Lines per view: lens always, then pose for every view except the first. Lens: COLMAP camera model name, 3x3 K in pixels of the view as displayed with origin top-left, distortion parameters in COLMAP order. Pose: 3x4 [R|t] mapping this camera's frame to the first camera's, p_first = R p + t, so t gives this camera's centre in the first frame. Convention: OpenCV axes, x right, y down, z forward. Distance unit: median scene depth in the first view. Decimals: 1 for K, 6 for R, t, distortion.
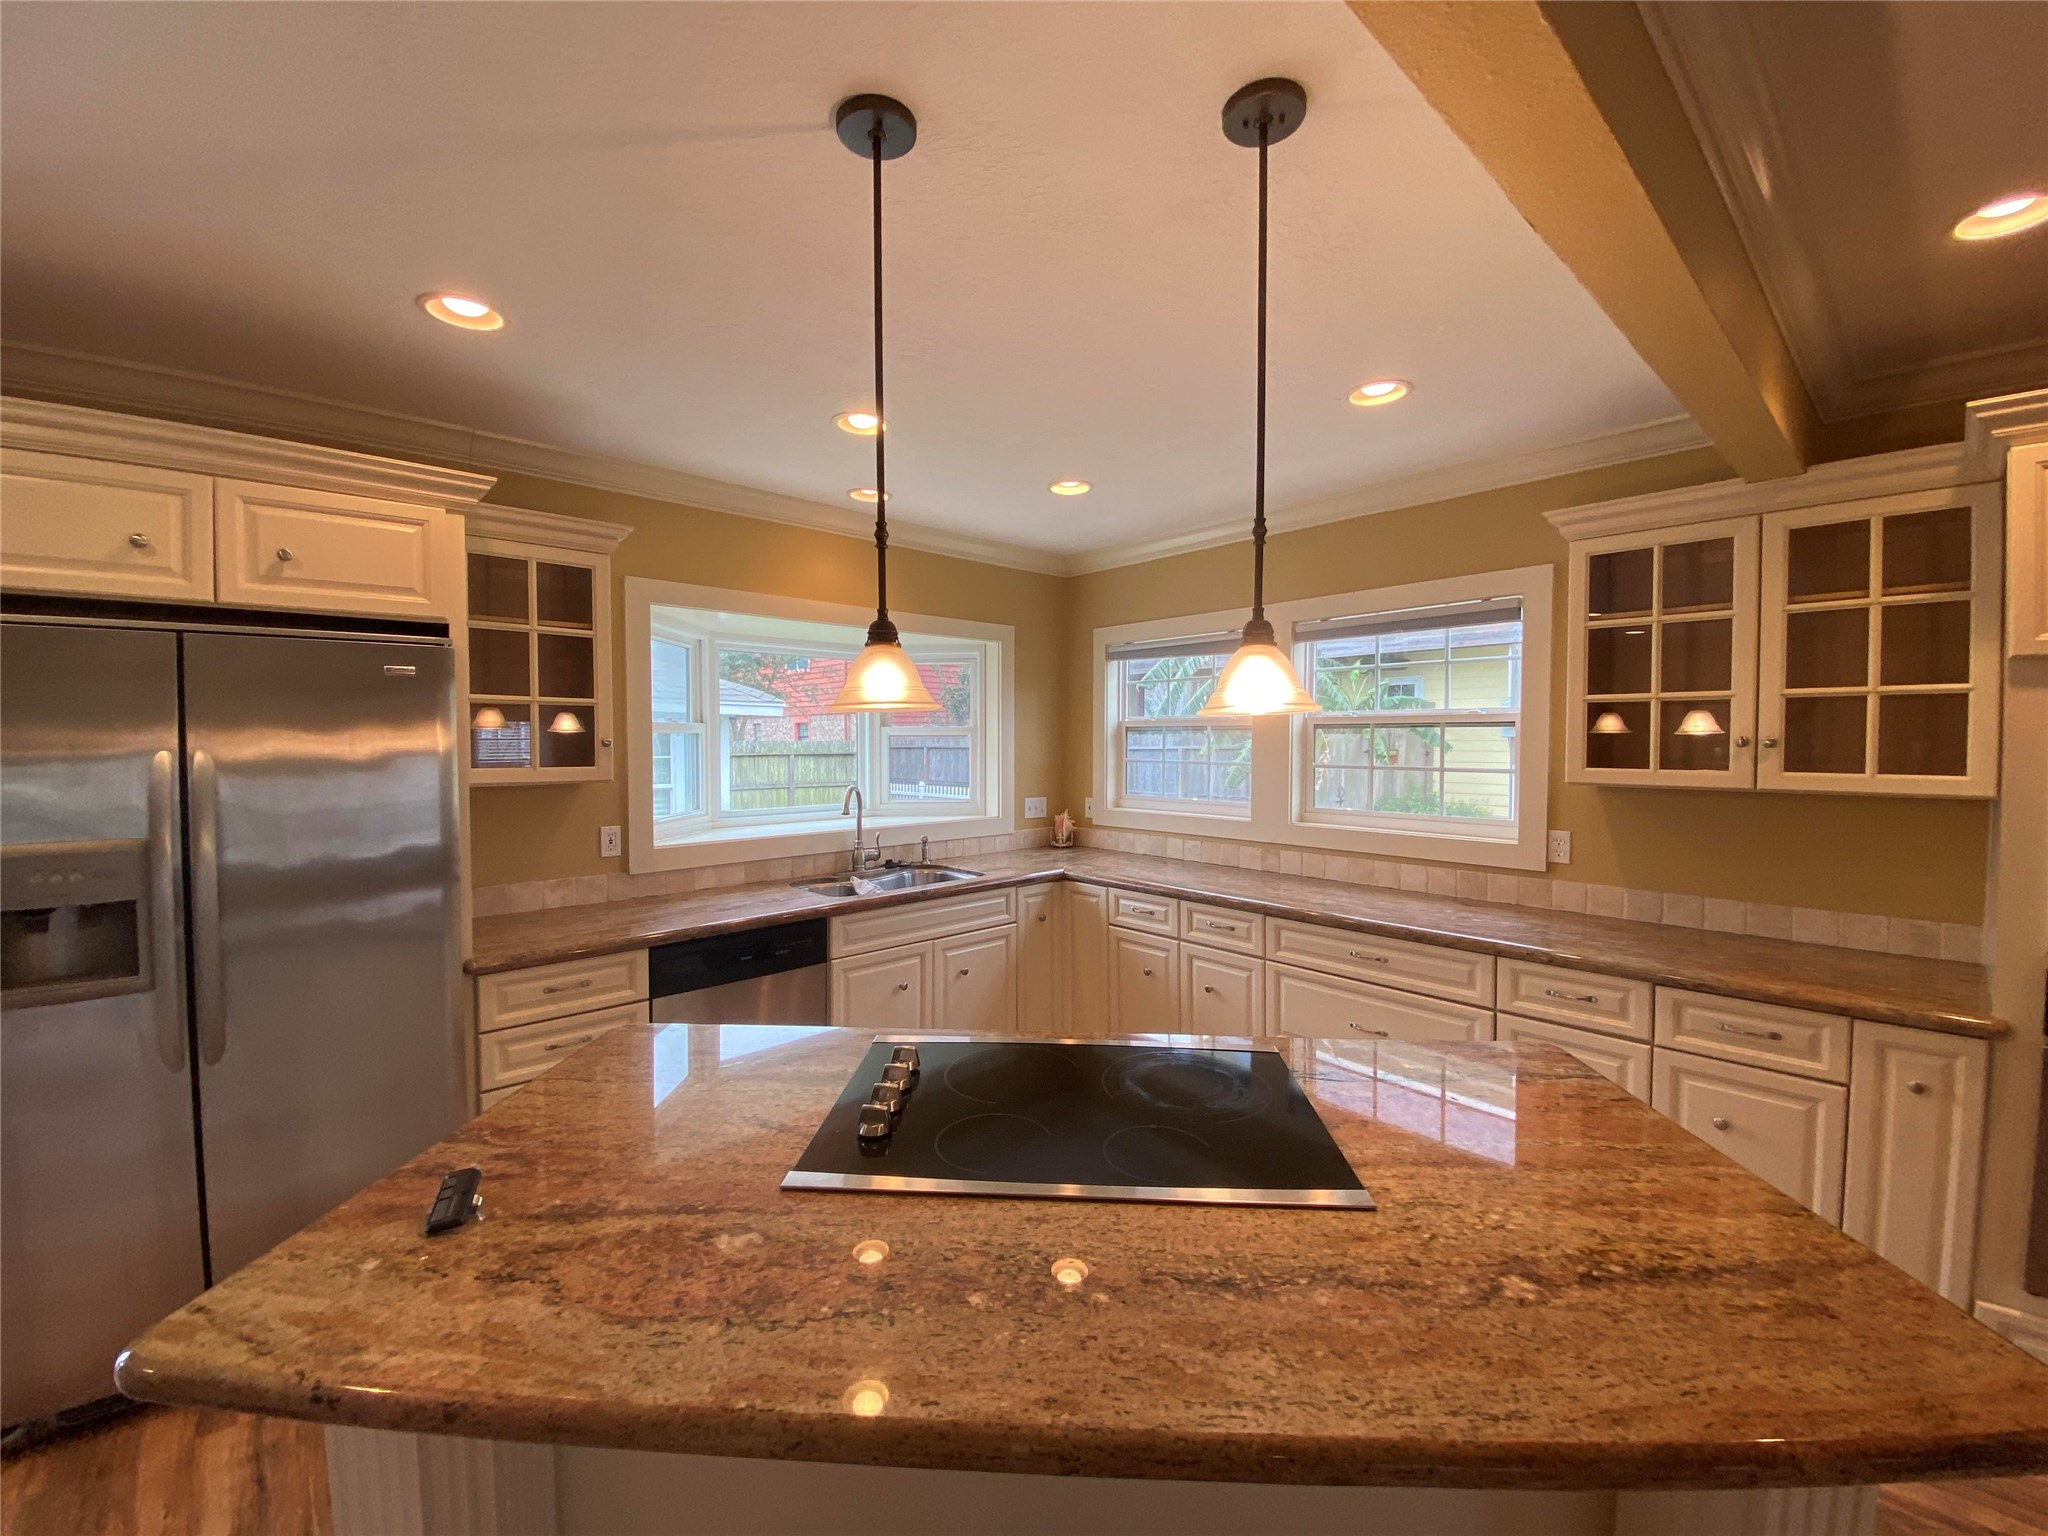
lens RADIAL K [[839.7, 0, 1030.0], [0, 839.7, 763.7], [0, 0, 1]] dist [0.075039, -0.051540]
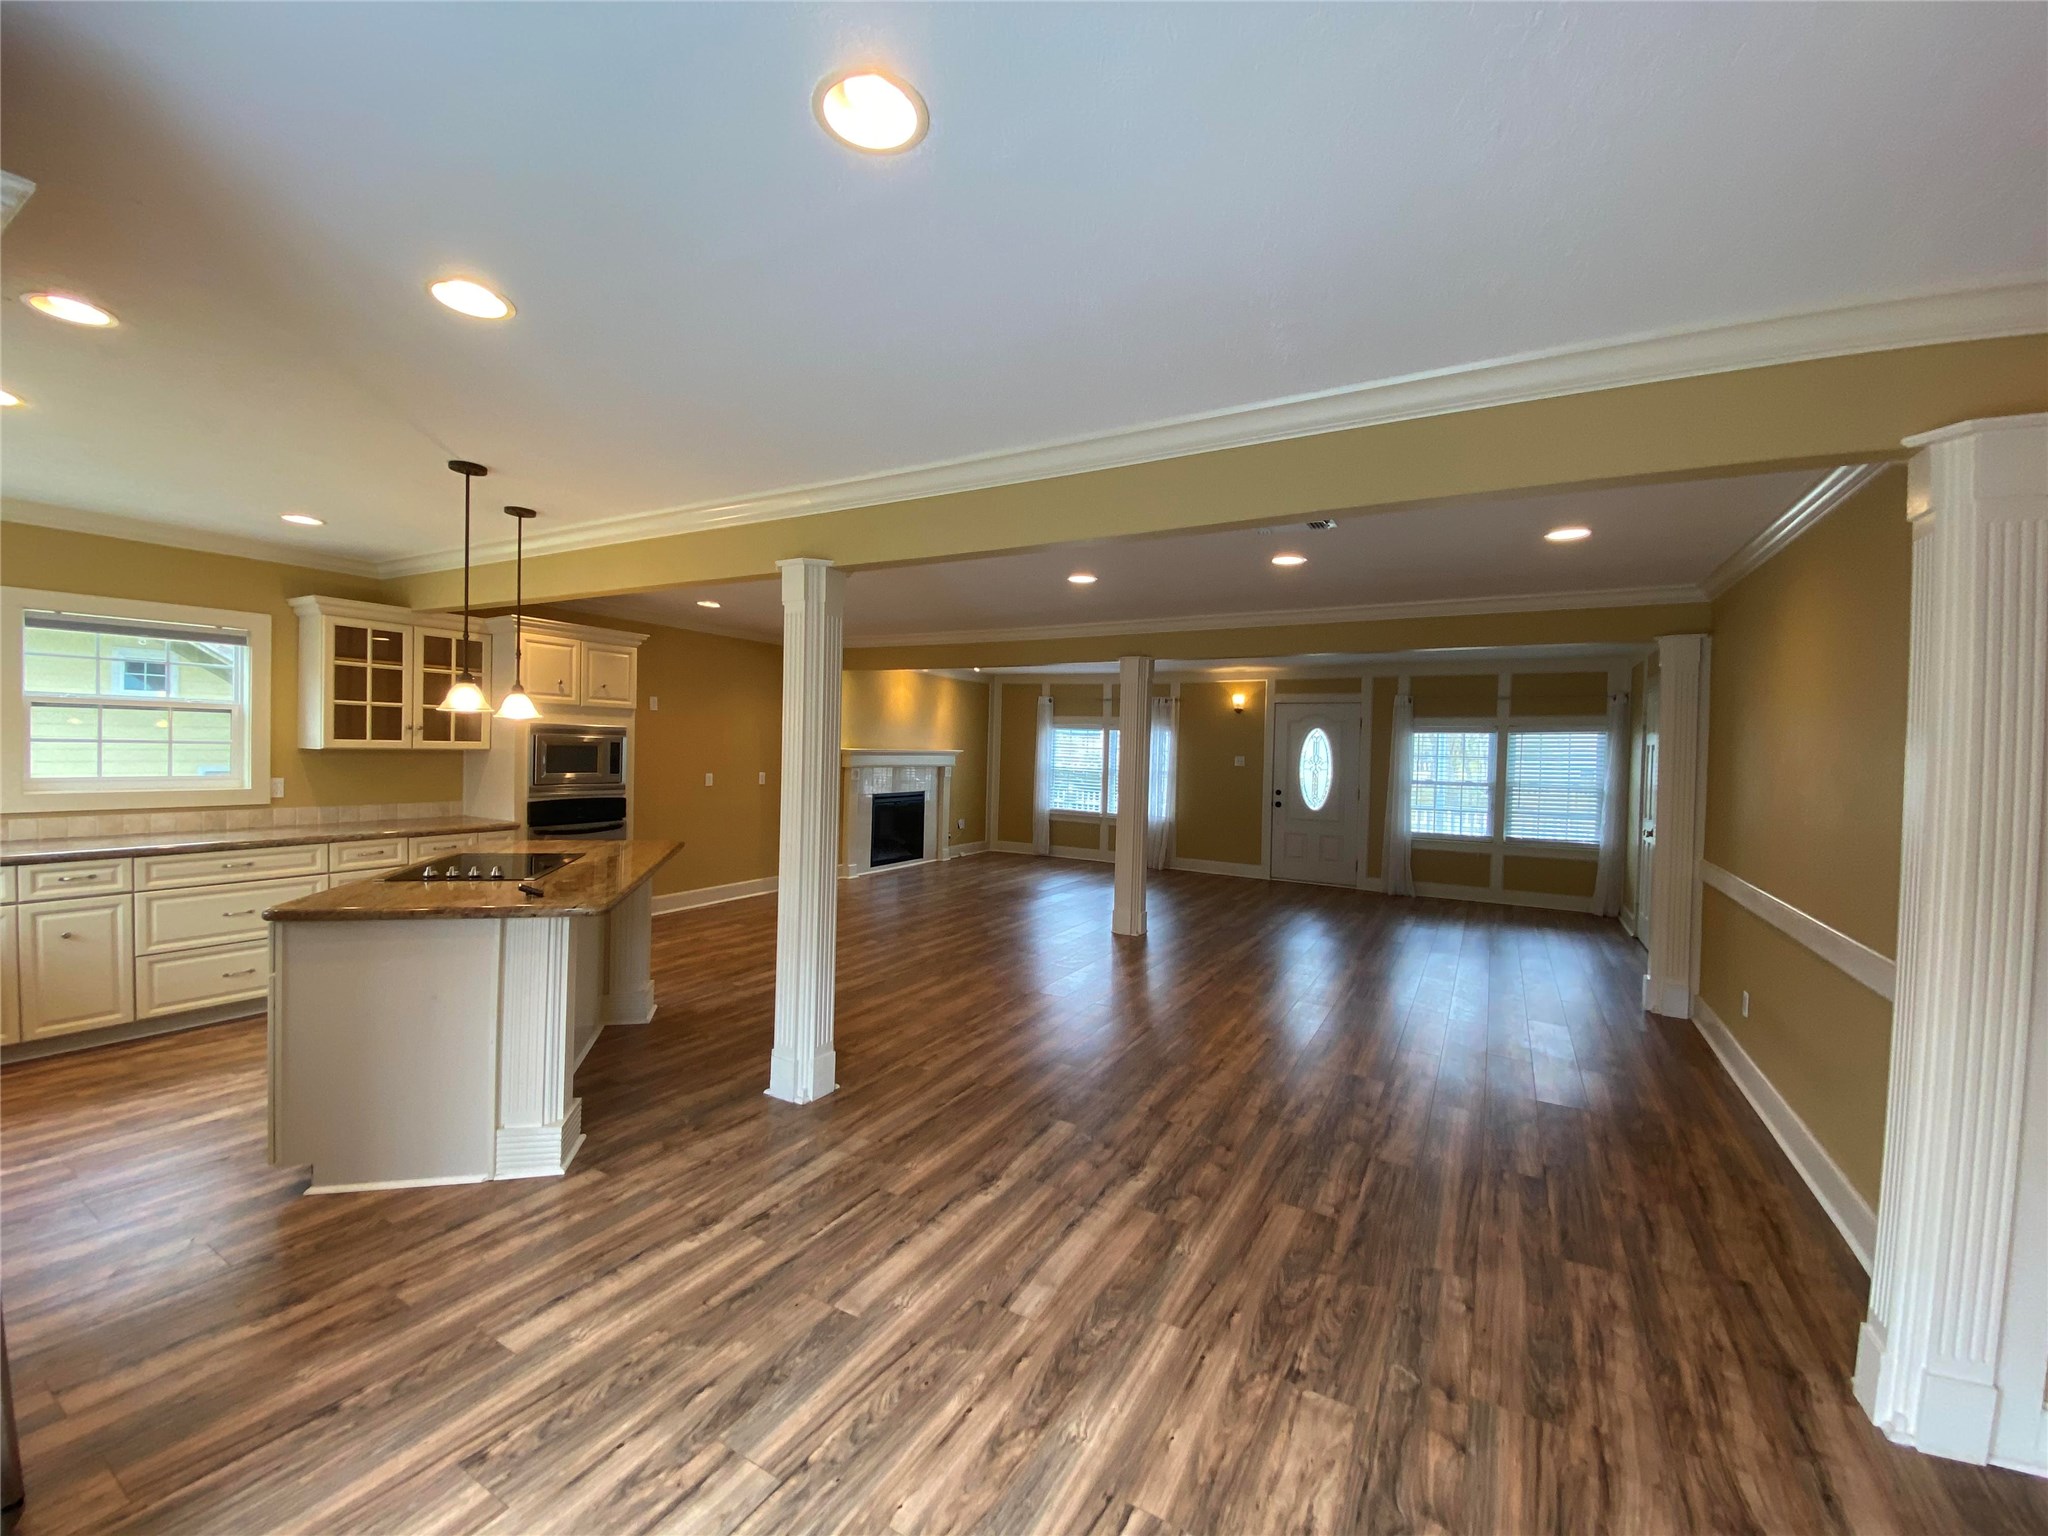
lens RADIAL K [[819.6, 0, 1019.4], [0, 819.6, 762.7], [0, 0, 1]] dist [0.006580, -0.016230]
pose [[-0.303169, -0.021739, 0.952689, -1.076841], [0.008835, 0.999633, 0.025622, 0.016876], [-0.952896, 0.016185, -0.302866, 0.093479]]
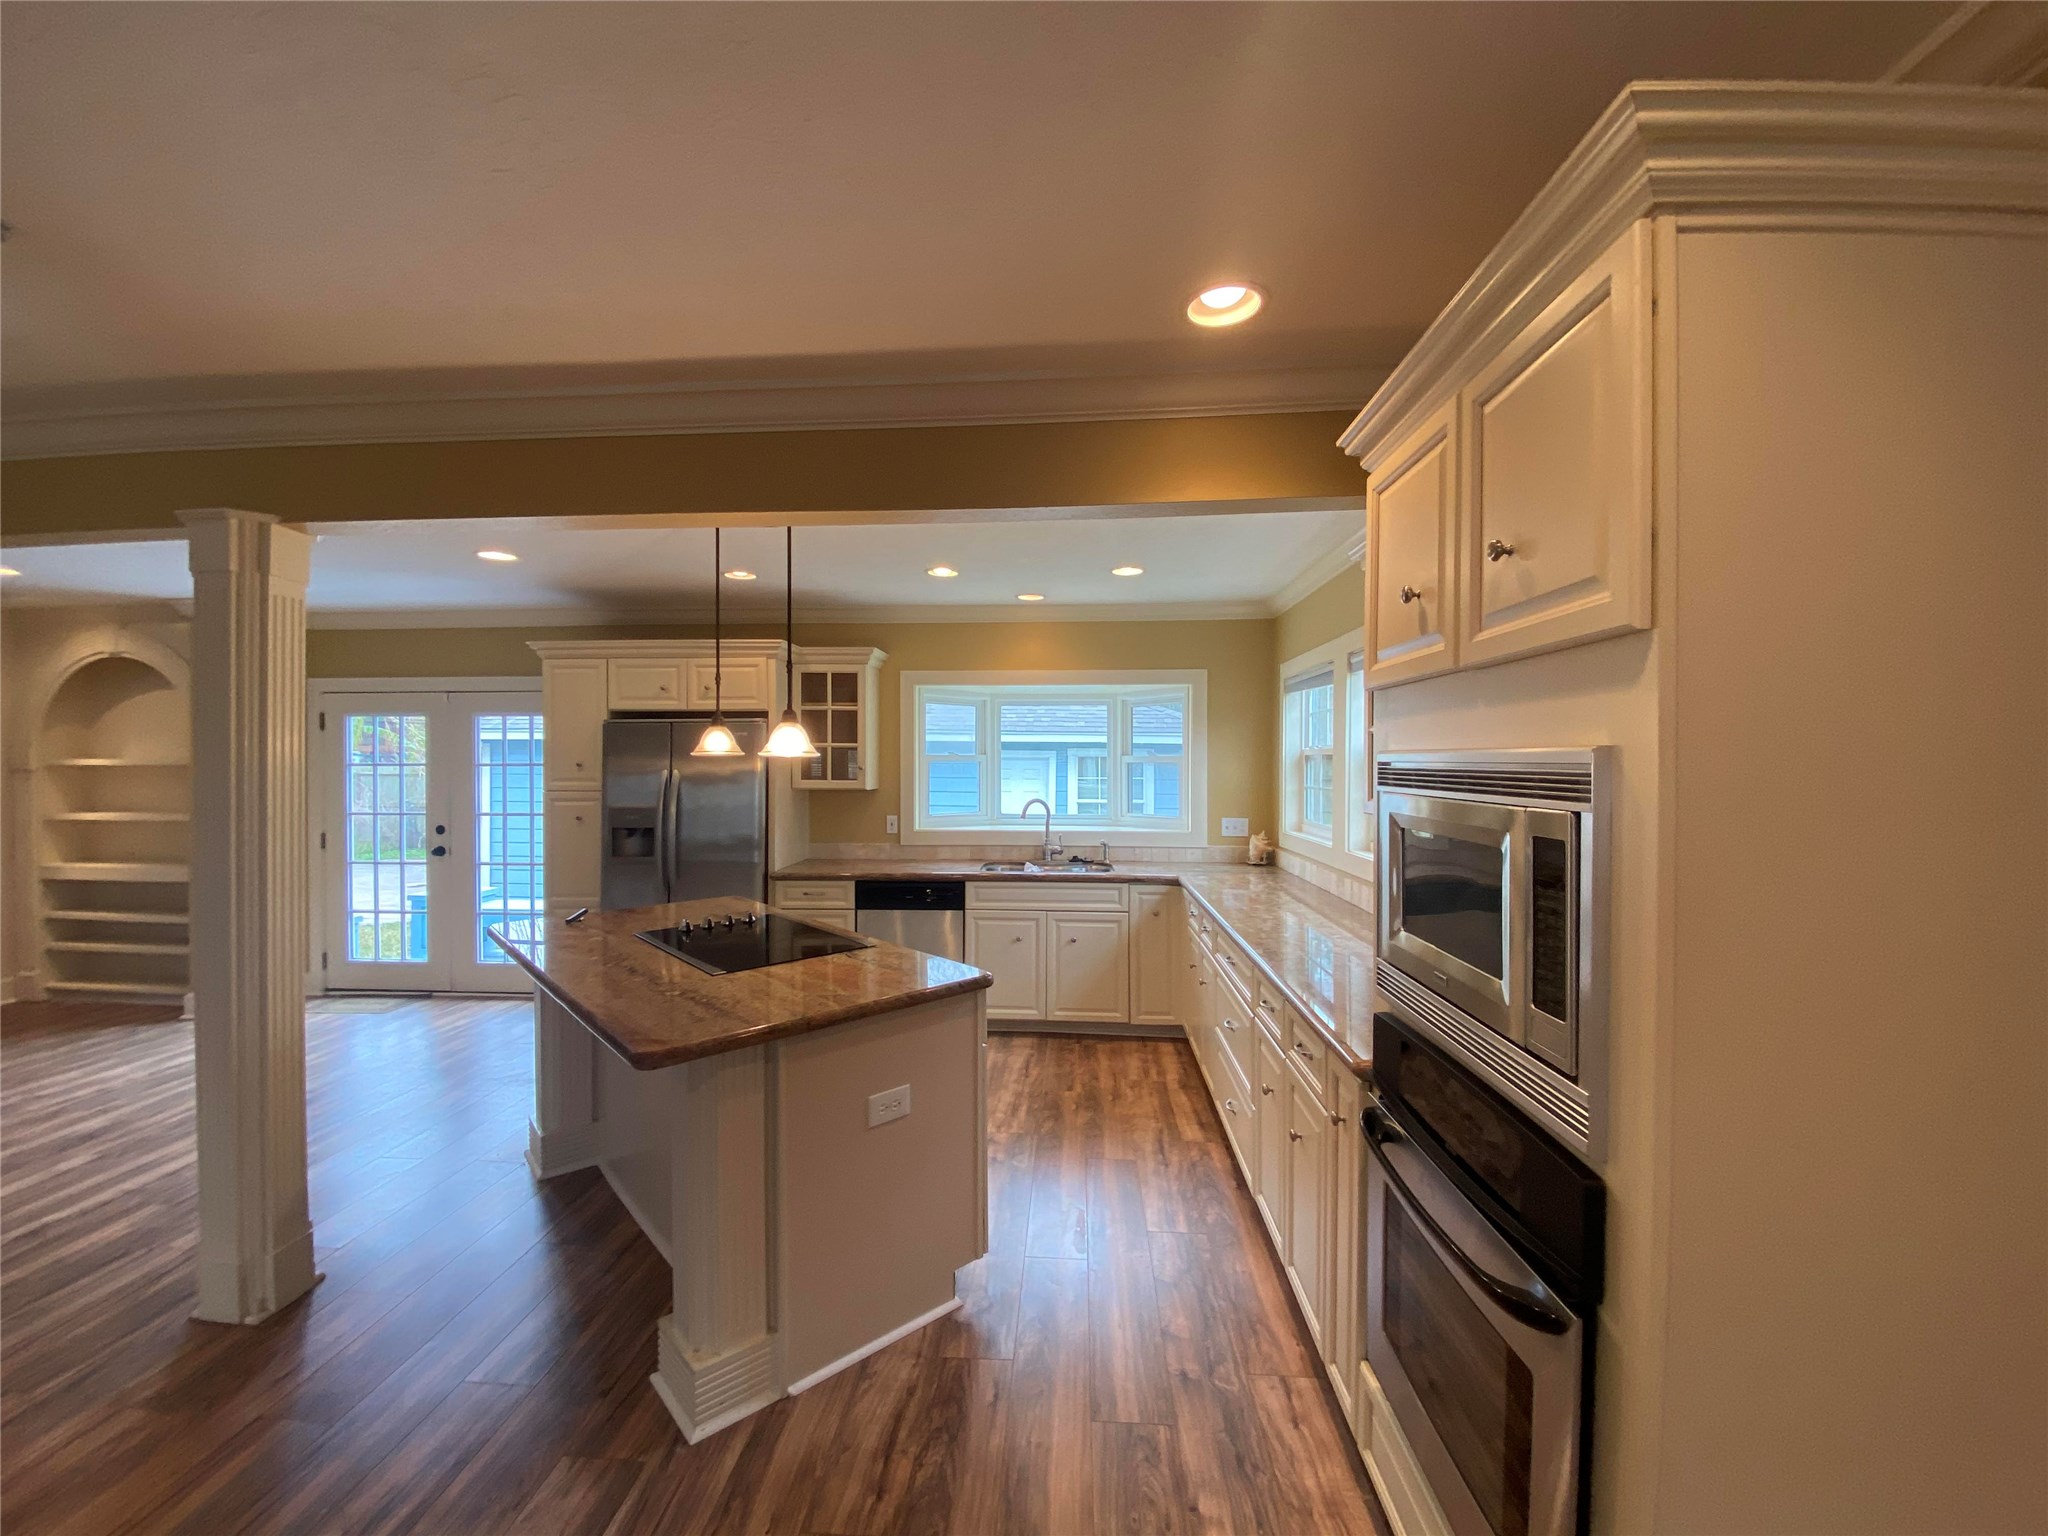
lens RADIAL K [[827.0, 0, 1010.6], [0, 827.0, 763.8], [0, 0, 1]] dist [0.024064, -0.019960]
pose [[0.688785, 0.002045, -0.724963, 0.771681], [-0.025604, 0.999441, -0.021507, -0.001677], [0.724513, 0.033376, 0.688452, 0.017356]]
